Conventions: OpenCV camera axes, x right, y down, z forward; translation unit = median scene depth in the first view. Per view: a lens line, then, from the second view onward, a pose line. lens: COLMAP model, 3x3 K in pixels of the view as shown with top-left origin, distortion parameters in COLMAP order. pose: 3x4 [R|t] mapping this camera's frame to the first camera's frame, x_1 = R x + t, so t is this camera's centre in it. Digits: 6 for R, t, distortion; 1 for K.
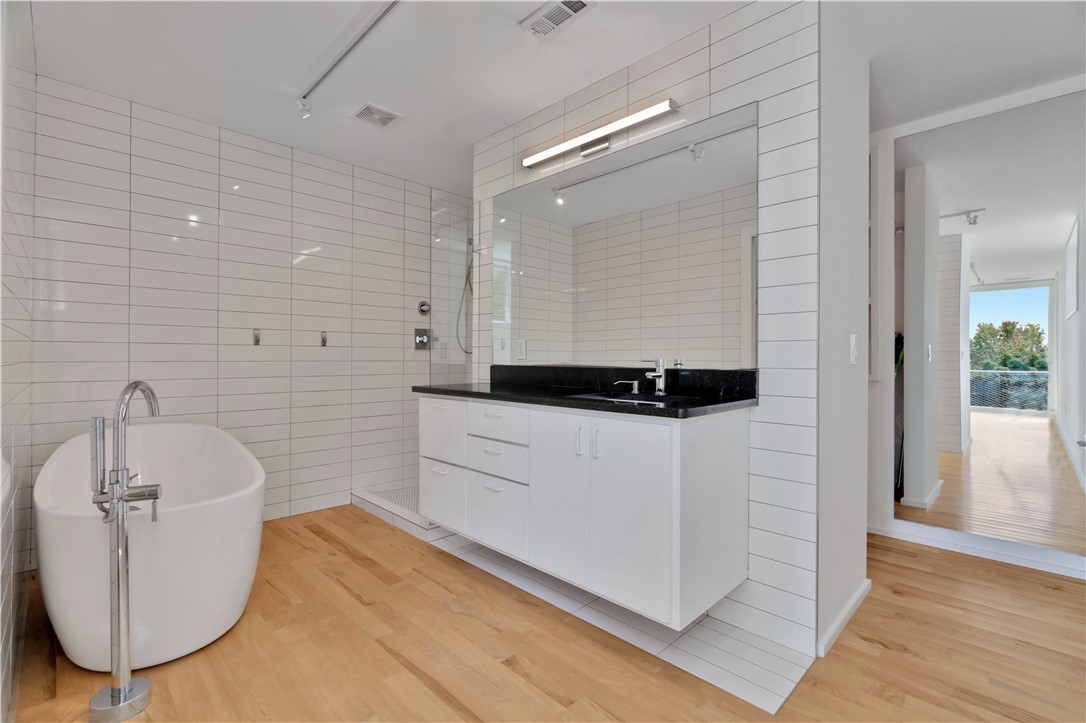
lens RADIAL K [[492.3, 0, 549.5], [0, 492.3, 354.5], [0, 0, 1]] dist [-0.007955, 0.003158]
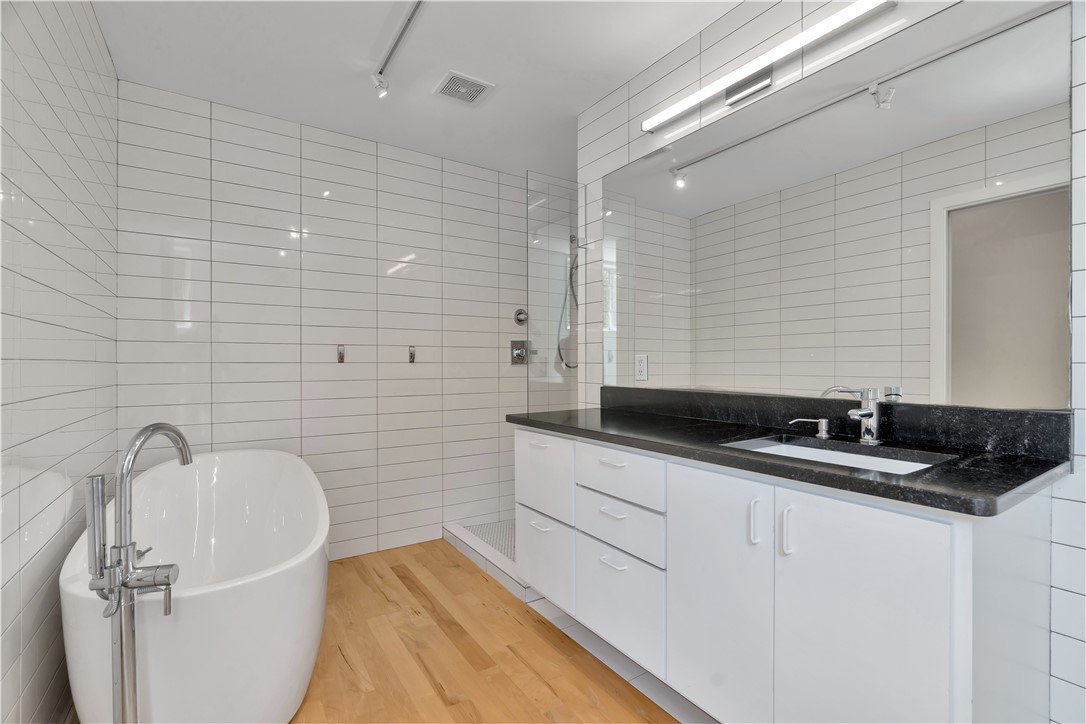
lens RADIAL K [[492.3, 0, 546.0], [0, 492.3, 360.7], [0, 0, 1]] dist [-0.007955, 0.003158]
pose [[0.979359, -0.006053, -0.202040, -0.050917], [0.006228, 0.999981, 0.000229, -0.024328], [0.202035, -0.001483, 0.979377, 0.222512]]
